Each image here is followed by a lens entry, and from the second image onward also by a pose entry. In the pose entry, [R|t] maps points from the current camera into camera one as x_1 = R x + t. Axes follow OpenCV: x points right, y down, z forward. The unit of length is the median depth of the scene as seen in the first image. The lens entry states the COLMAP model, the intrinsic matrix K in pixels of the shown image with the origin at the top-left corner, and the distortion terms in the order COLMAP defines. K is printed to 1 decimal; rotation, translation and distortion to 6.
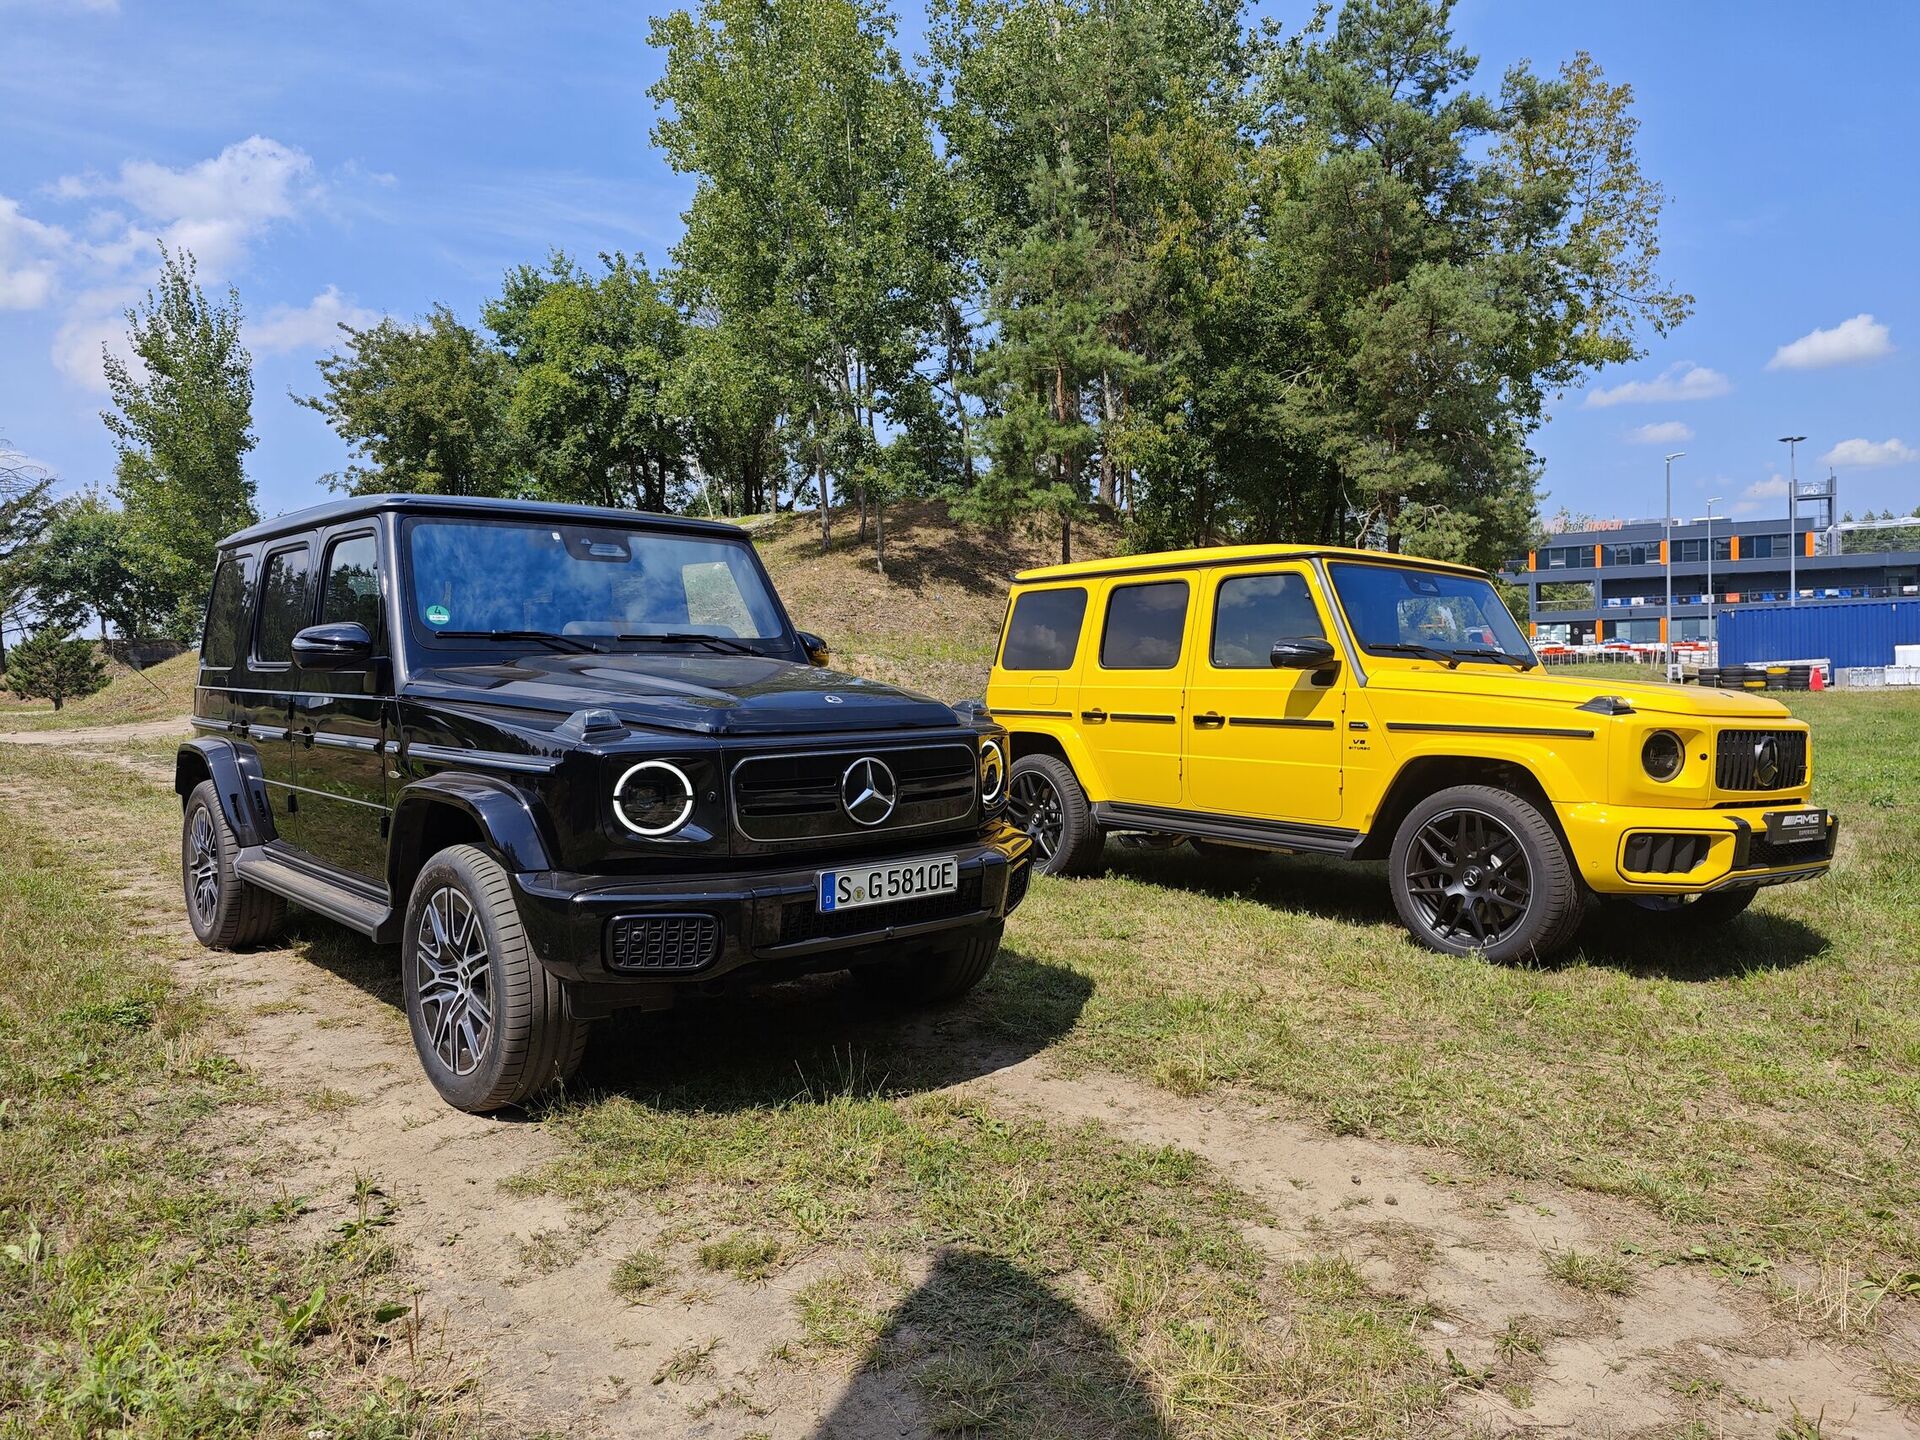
lens RADIAL K [[1308.6, 0, 967.9], [0, 1308.6, 728.4], [0, 0, 1]] dist [0.026906, -0.028355]
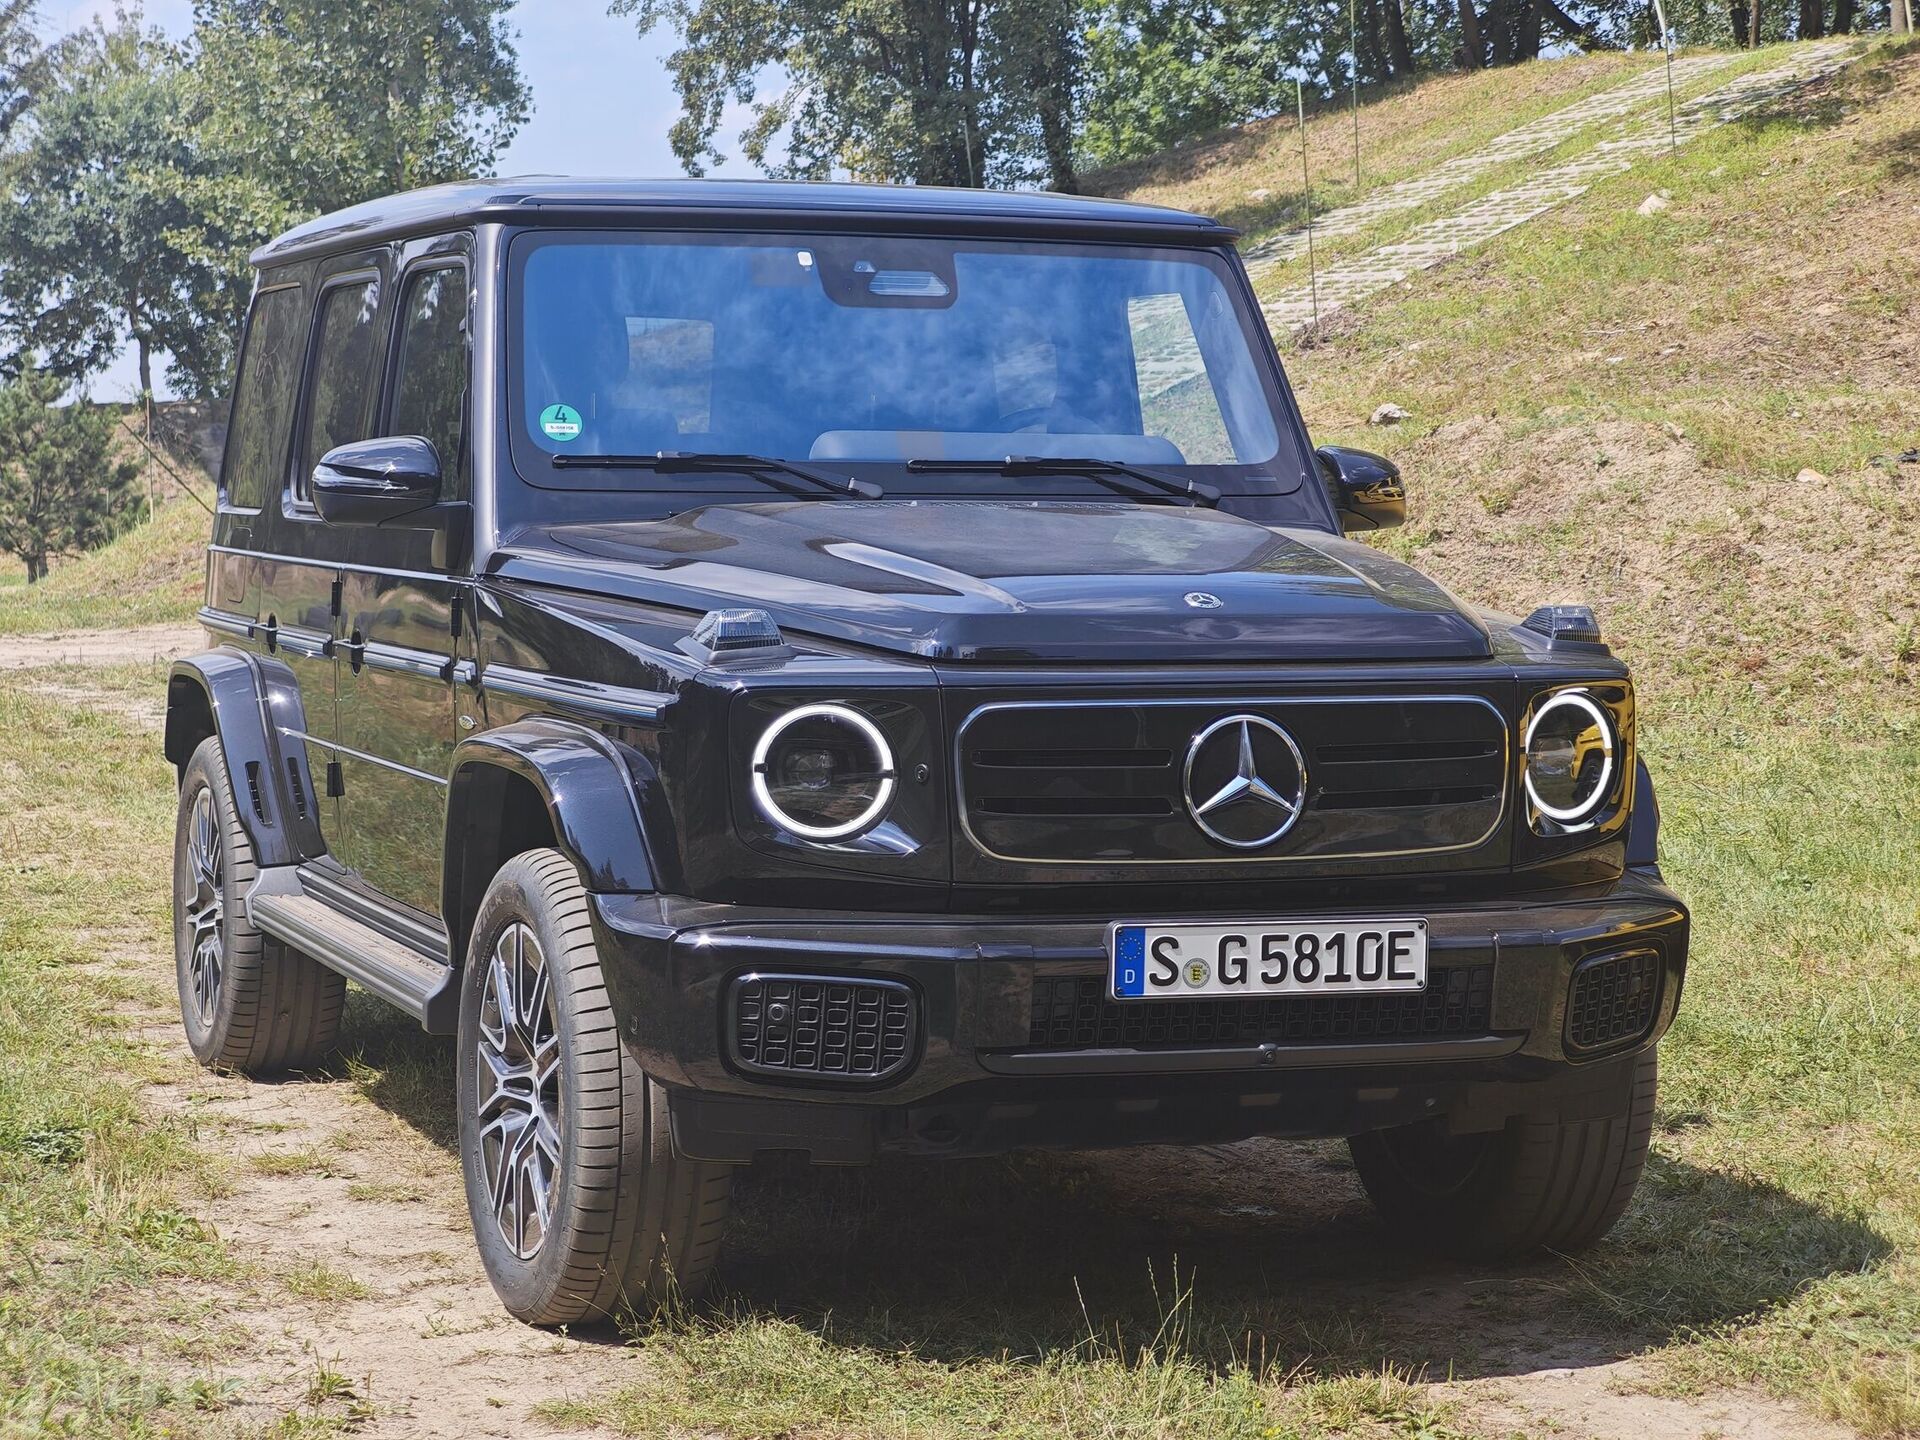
lens RADIAL K [[4277.3, 0, 960.0], [0, 4277.3, 720.0], [0, 0, 1]] dist [0.047737, -0.648106]
pose [[0.922534, 0.033000, -0.384503, 0.407629], [-0.030086, 0.999455, 0.013593, 0.004084], [0.384742, -0.000972, 0.923024, -0.519560]]
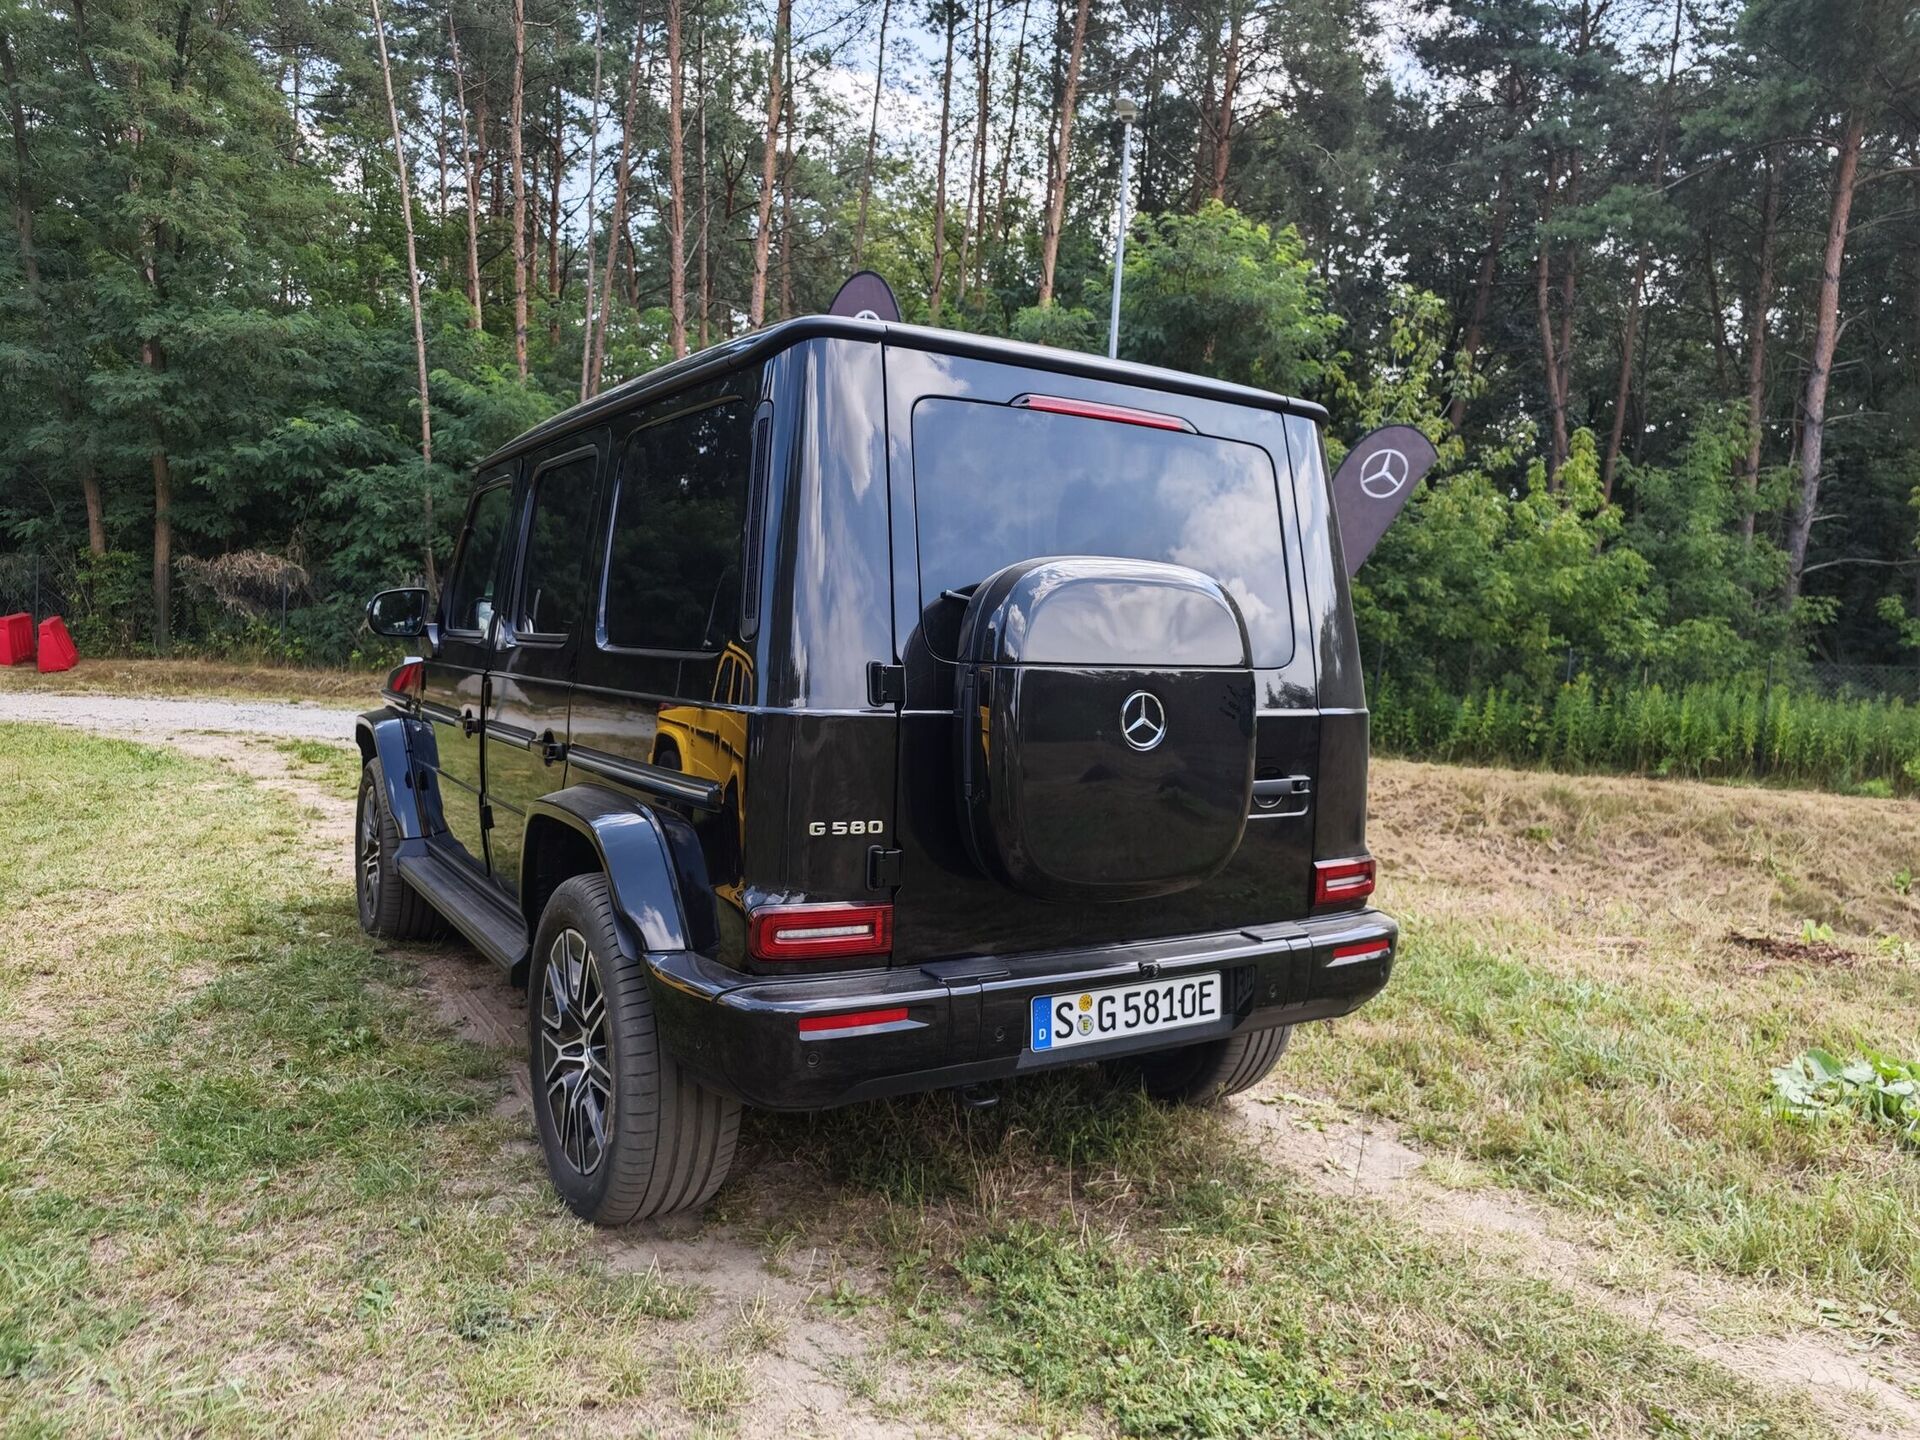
lens RADIAL K [[1327.3, 0, 948.1], [0, 1327.3, 742.1], [0, 0, 1]] dist [-0.003277, -0.001777]
pose [[0.981818, -0.013880, -0.189315, -0.013313], [0.006923, 0.999278, -0.037361, -0.003098], [0.189697, 0.035372, 0.981205, 0.216311]]
